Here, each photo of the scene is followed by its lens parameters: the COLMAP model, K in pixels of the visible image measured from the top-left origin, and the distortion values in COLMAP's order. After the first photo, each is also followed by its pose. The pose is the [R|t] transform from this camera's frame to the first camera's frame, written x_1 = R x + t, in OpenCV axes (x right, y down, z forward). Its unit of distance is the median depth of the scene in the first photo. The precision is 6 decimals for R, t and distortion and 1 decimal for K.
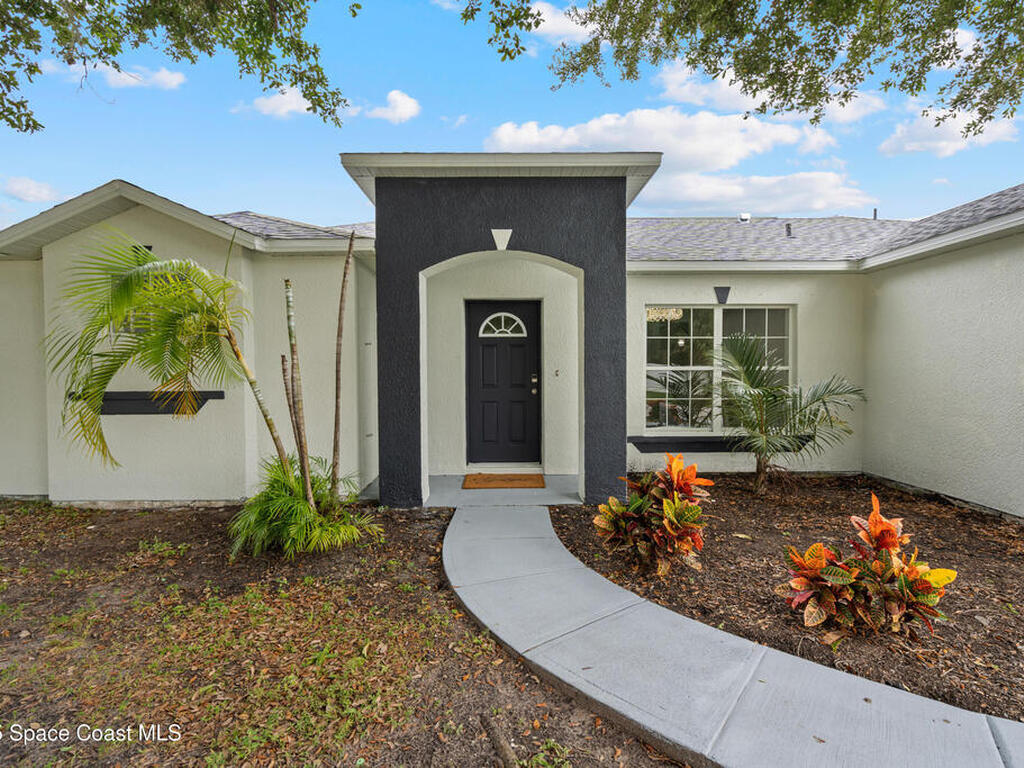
lens RADIAL K [[521.7, 0, 513.2], [0, 521.7, 382.9], [0, 0, 1]] dist [-0.004180, 0.002310]
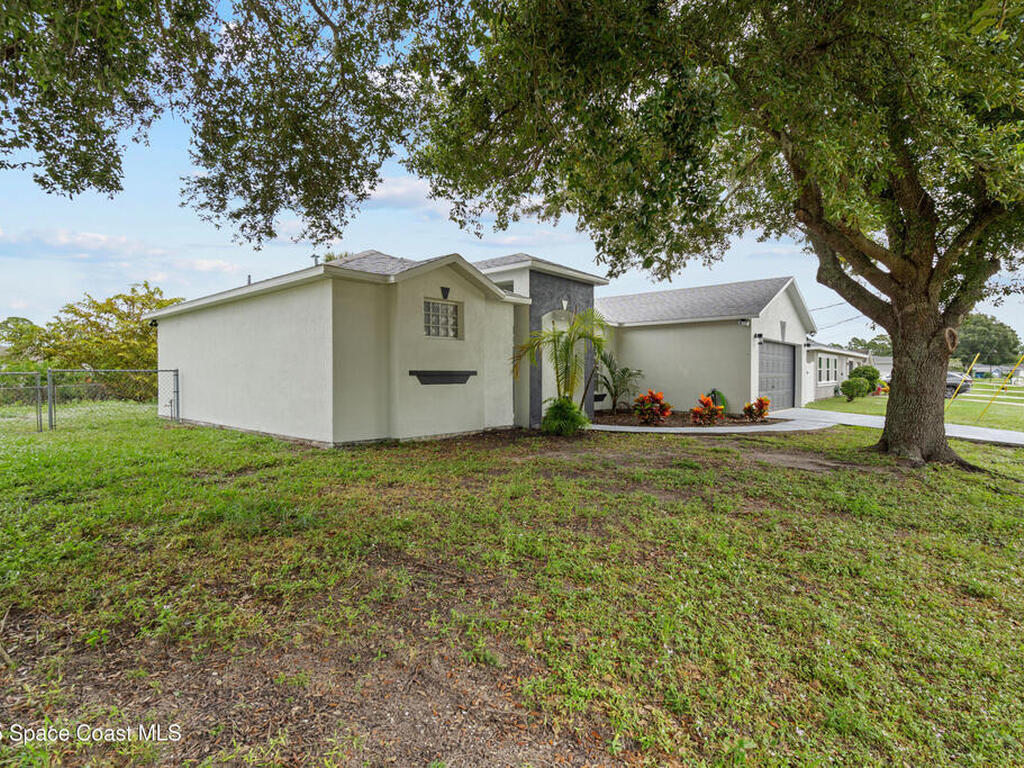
lens RADIAL K [[521.7, 0, 513.2], [0, 521.7, 382.9], [0, 0, 1]] dist [-0.004180, 0.002310]
pose [[0.660419, -0.004564, 0.750883, -1.867351], [0.011801, 0.999921, -0.004301, 0.067458], [-0.750804, 0.011702, 0.660421, -0.315639]]
